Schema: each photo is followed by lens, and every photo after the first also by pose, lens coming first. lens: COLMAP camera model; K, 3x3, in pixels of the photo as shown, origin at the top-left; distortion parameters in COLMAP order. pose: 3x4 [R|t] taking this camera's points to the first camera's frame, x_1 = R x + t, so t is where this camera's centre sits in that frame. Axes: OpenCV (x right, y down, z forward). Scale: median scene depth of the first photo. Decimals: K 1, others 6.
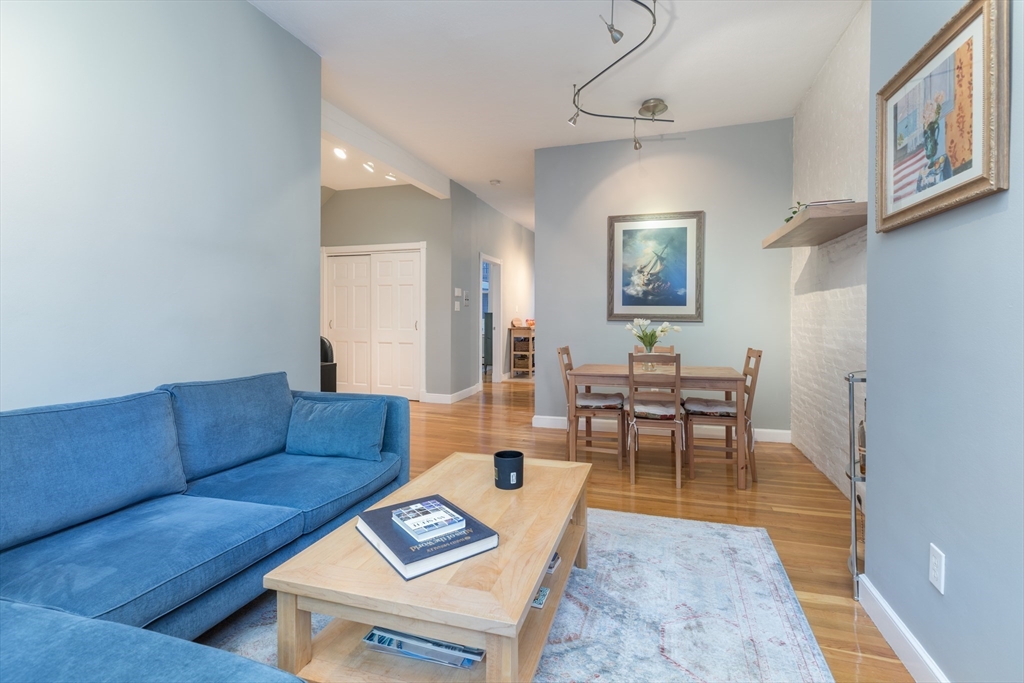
lens RADIAL K [[472.6, 0, 518.7], [0, 472.6, 318.1], [0, 0, 1]] dist [0.004462, -0.000136]
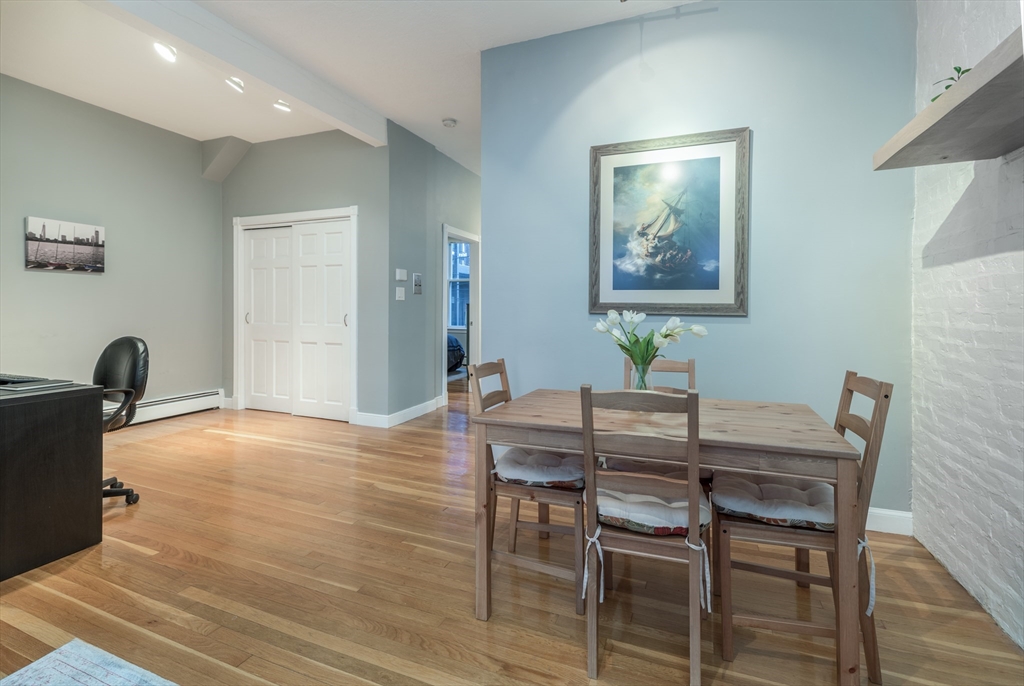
lens RADIAL K [[477.9, 0, 515.6], [0, 477.9, 310.1], [0, 0, 1]] dist [0.002521, 0.000112]
pose [[0.997490, 0.001300, -0.070797, 0.139409], [-0.001391, 0.999998, -0.001231, 0.001139], [0.070795, 0.001326, 0.997490, 0.374977]]
